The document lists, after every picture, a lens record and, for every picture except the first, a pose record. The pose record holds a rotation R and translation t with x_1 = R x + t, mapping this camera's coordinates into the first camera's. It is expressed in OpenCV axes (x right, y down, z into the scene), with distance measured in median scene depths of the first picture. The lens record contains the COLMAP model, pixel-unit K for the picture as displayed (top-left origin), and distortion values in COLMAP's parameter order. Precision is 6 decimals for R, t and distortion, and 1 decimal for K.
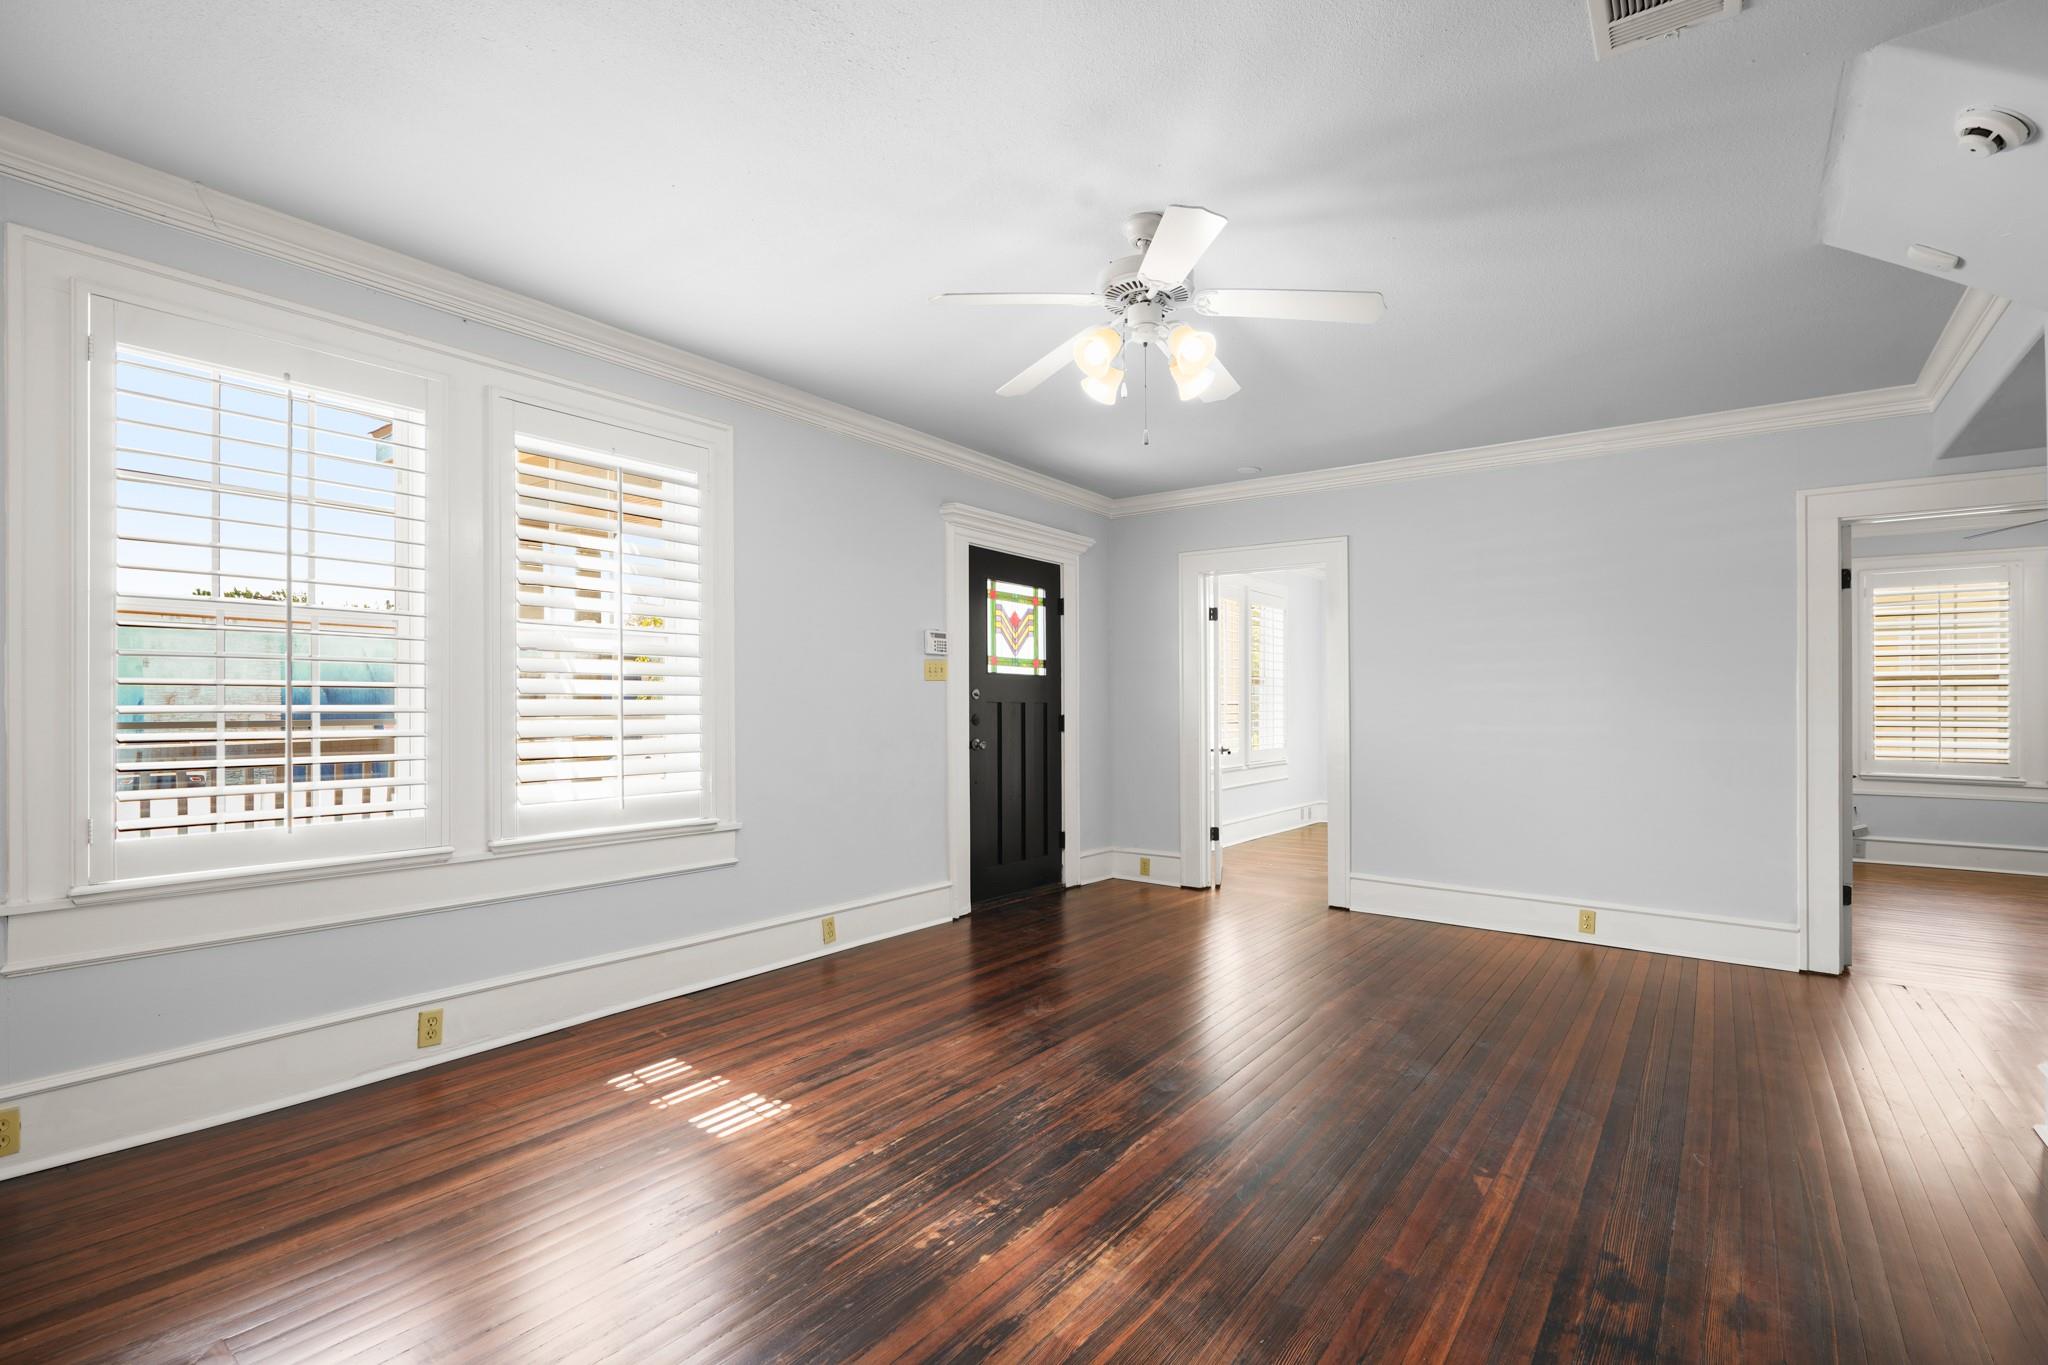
lens RADIAL K [[937.4, 0, 1051.8], [0, 937.4, 697.4], [0, 0, 1]] dist [-0.000407, 0.002044]
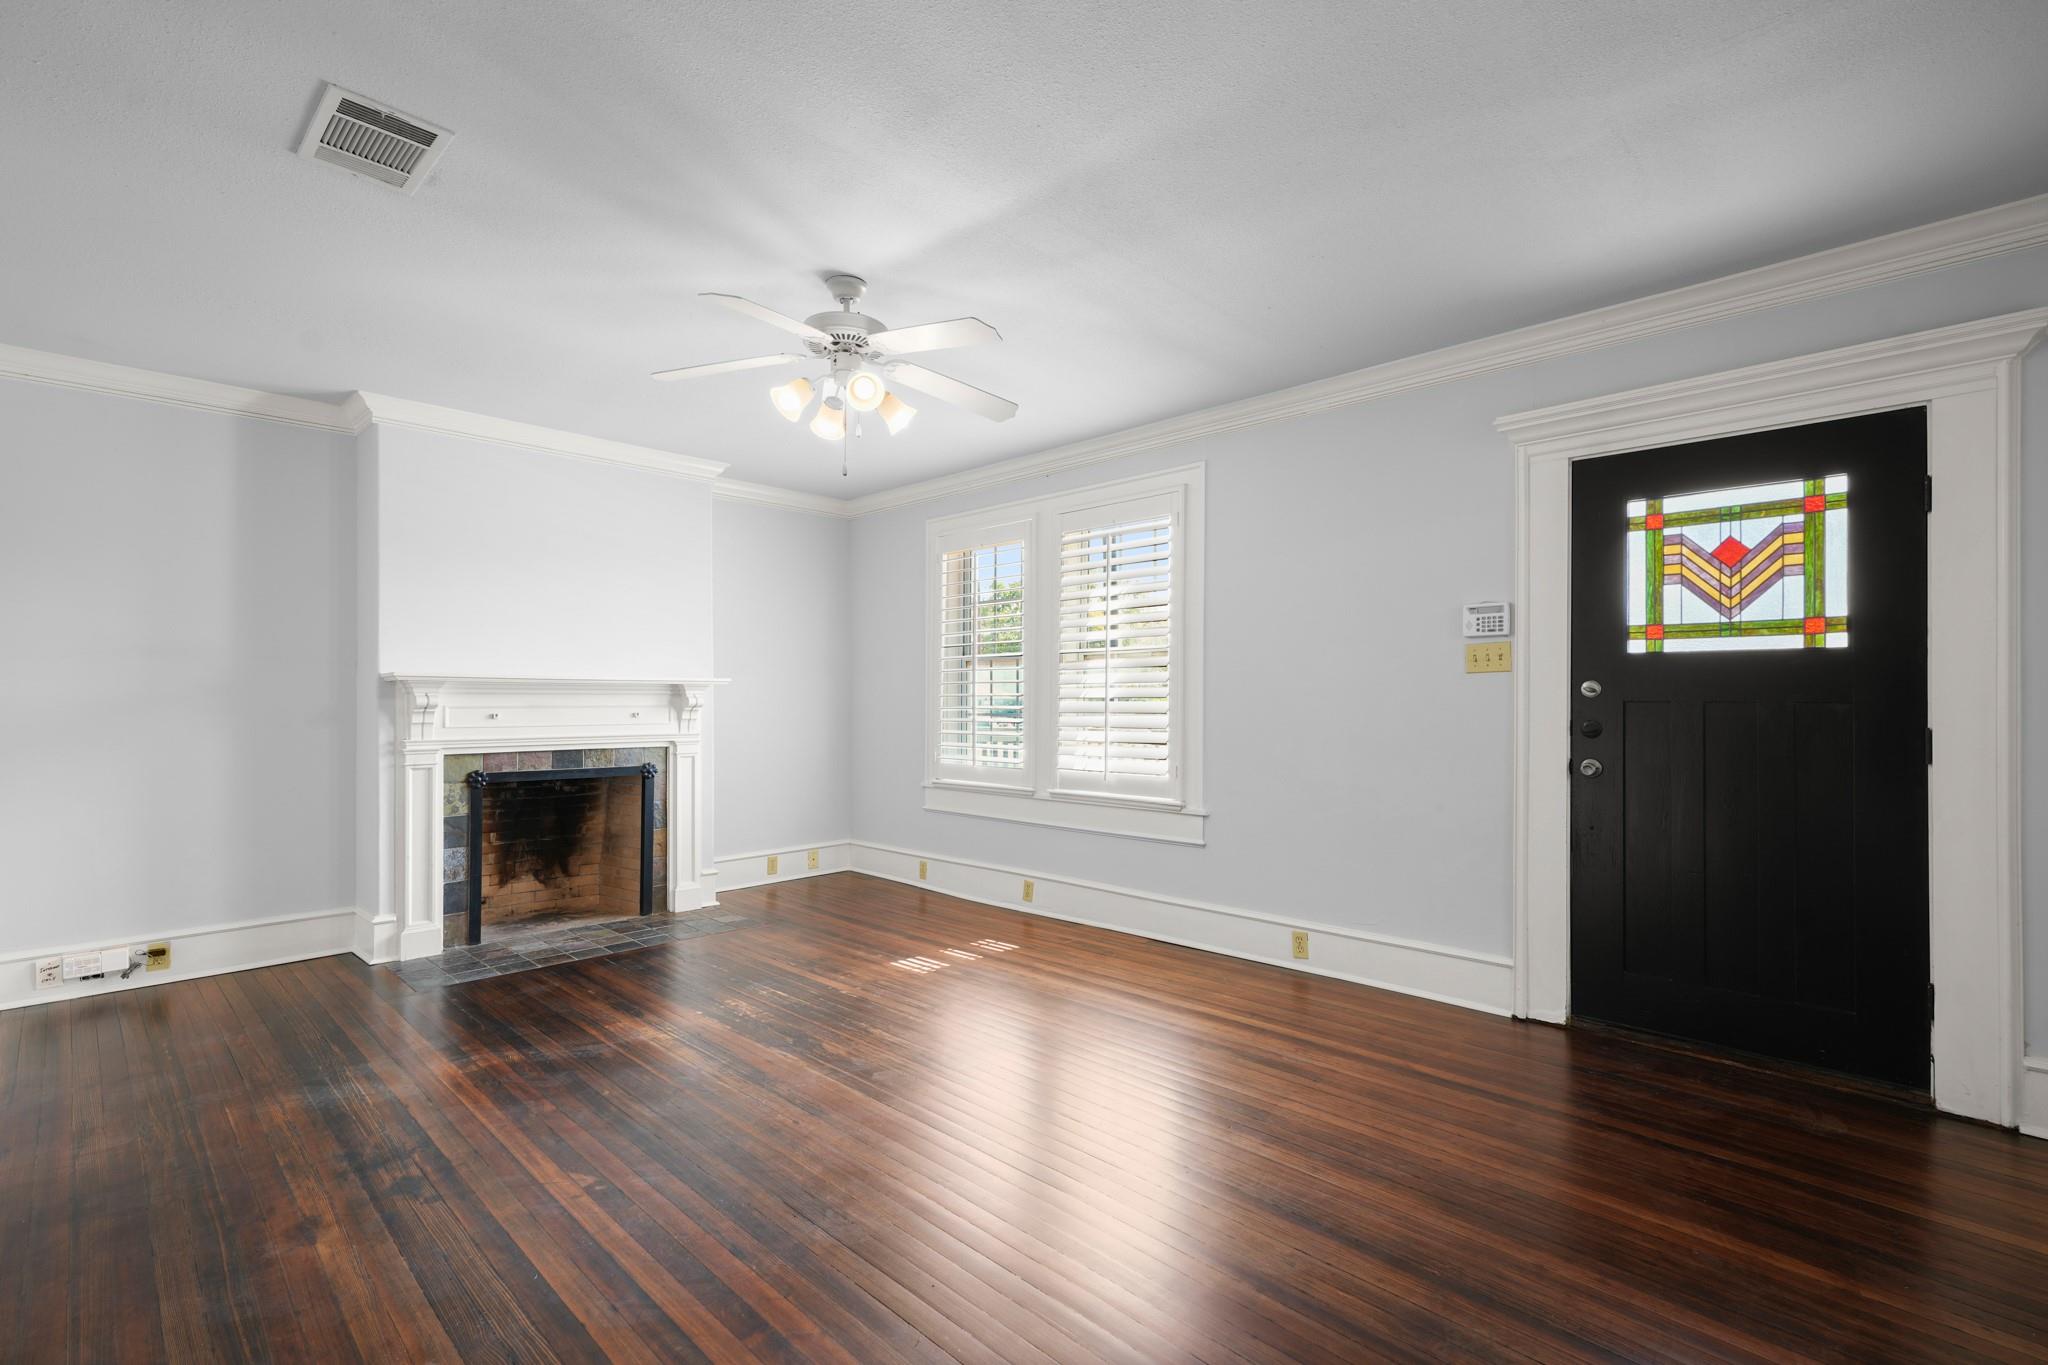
lens RADIAL K [[937.4, 0, 1010.5], [0, 937.4, 682.4], [0, 0, 1]] dist [-0.000407, 0.002044]
pose [[-0.159180, -0.029424, -0.986811, 0.935544], [0.002045, 0.999544, -0.030134, 0.015868], [0.987247, -0.006815, -0.159047, 1.088331]]
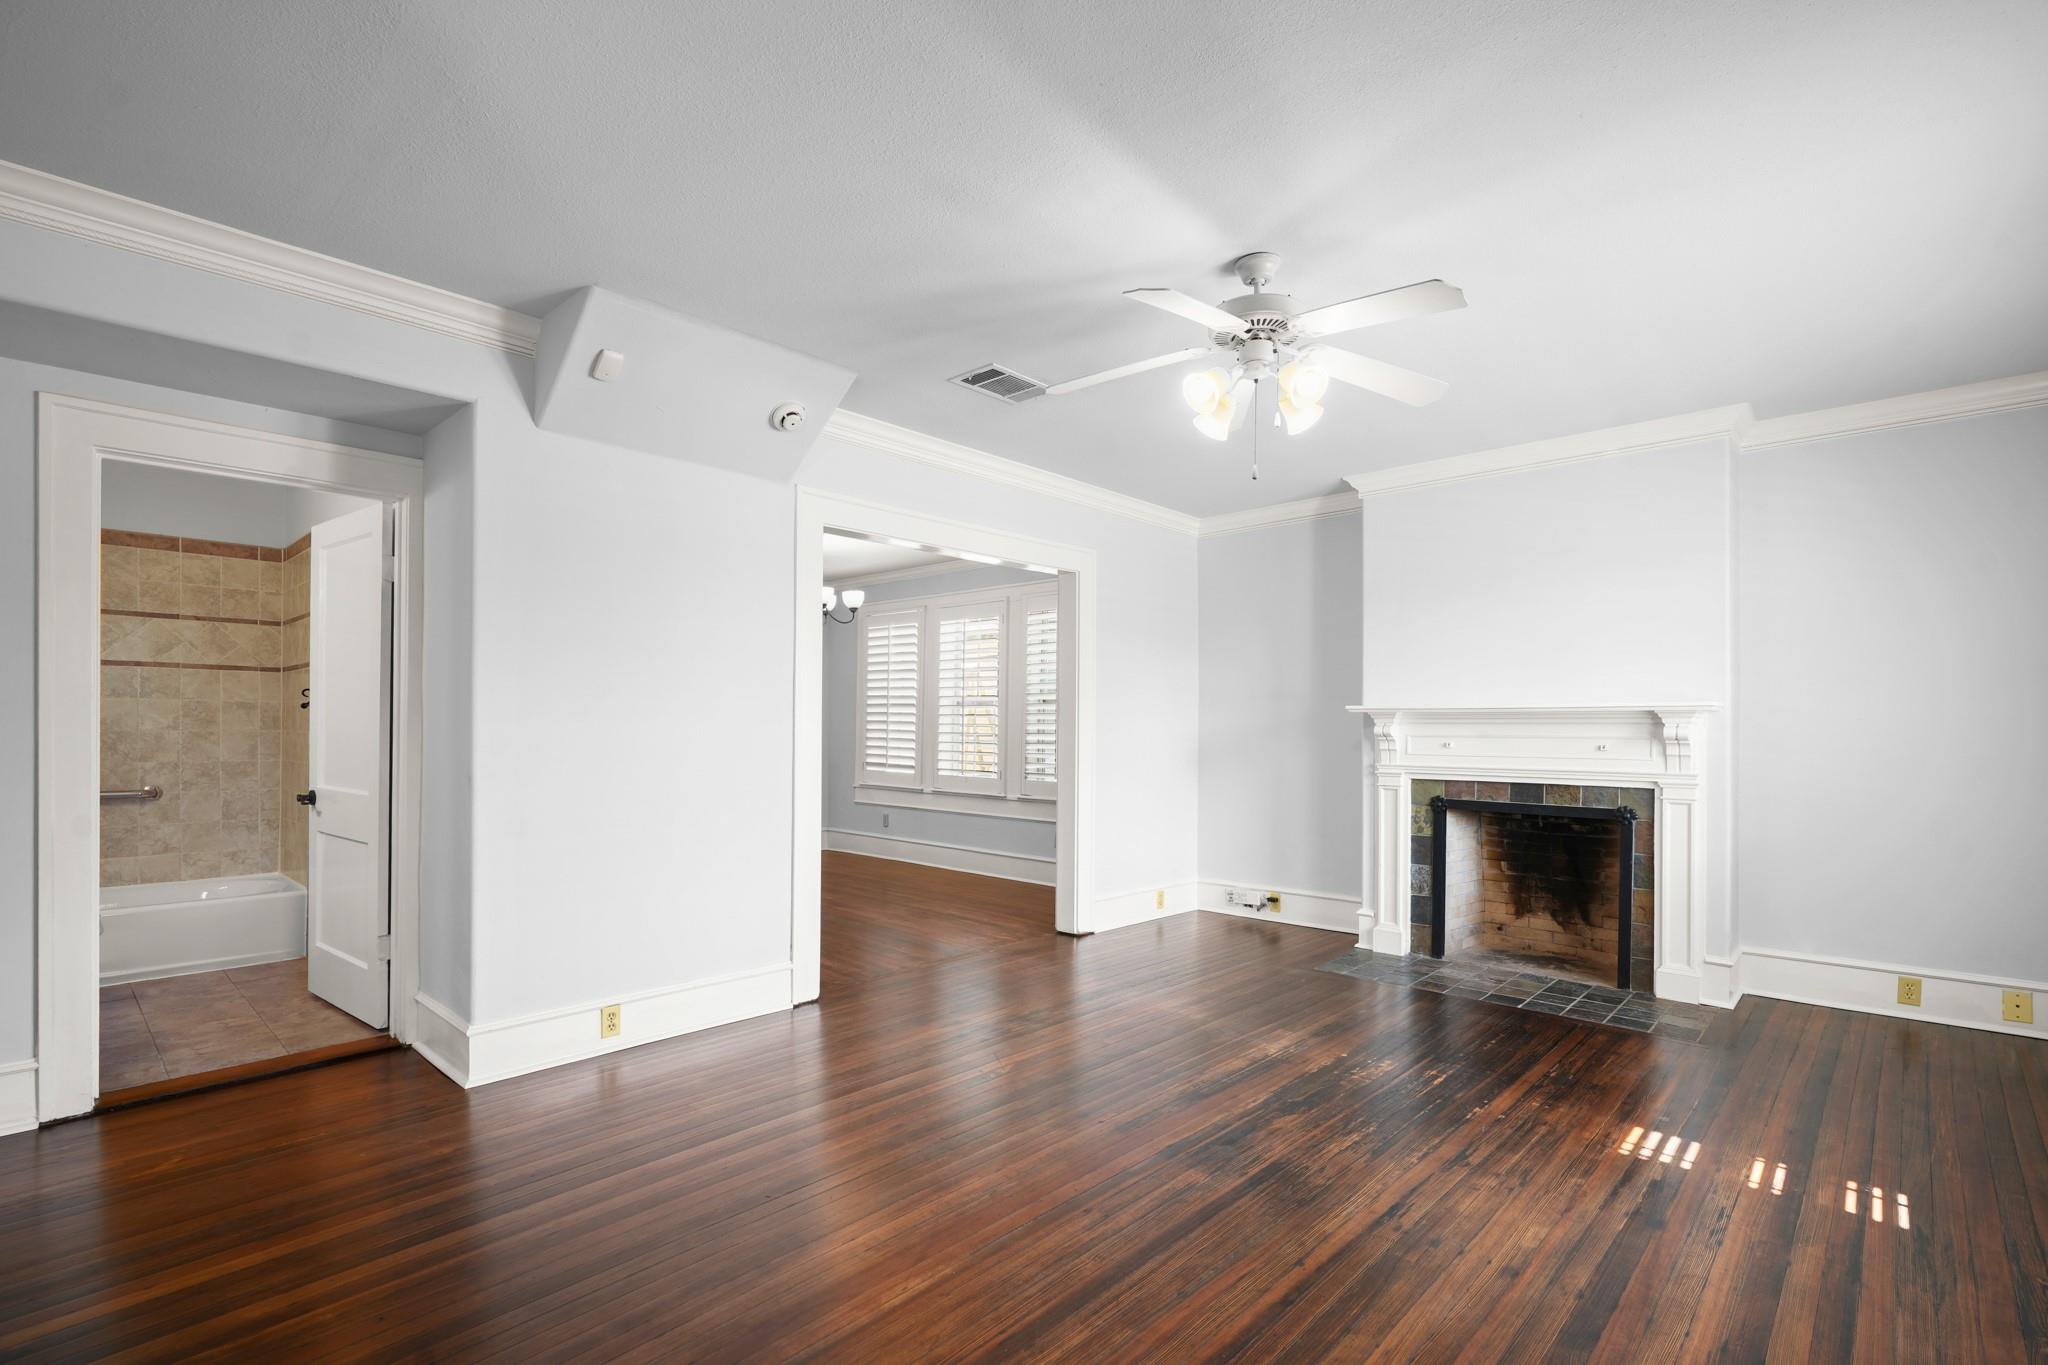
lens RADIAL K [[937.4, 0, 1030.7], [0, 937.4, 726.7], [0, 0, 1]] dist [-0.000407, 0.002044]
pose [[-0.991849, -0.014379, 0.126602, 0.167943], [-0.014474, 0.999895, 0.000168, 0.002990], [-0.126592, -0.001666, -0.991954, 1.616261]]
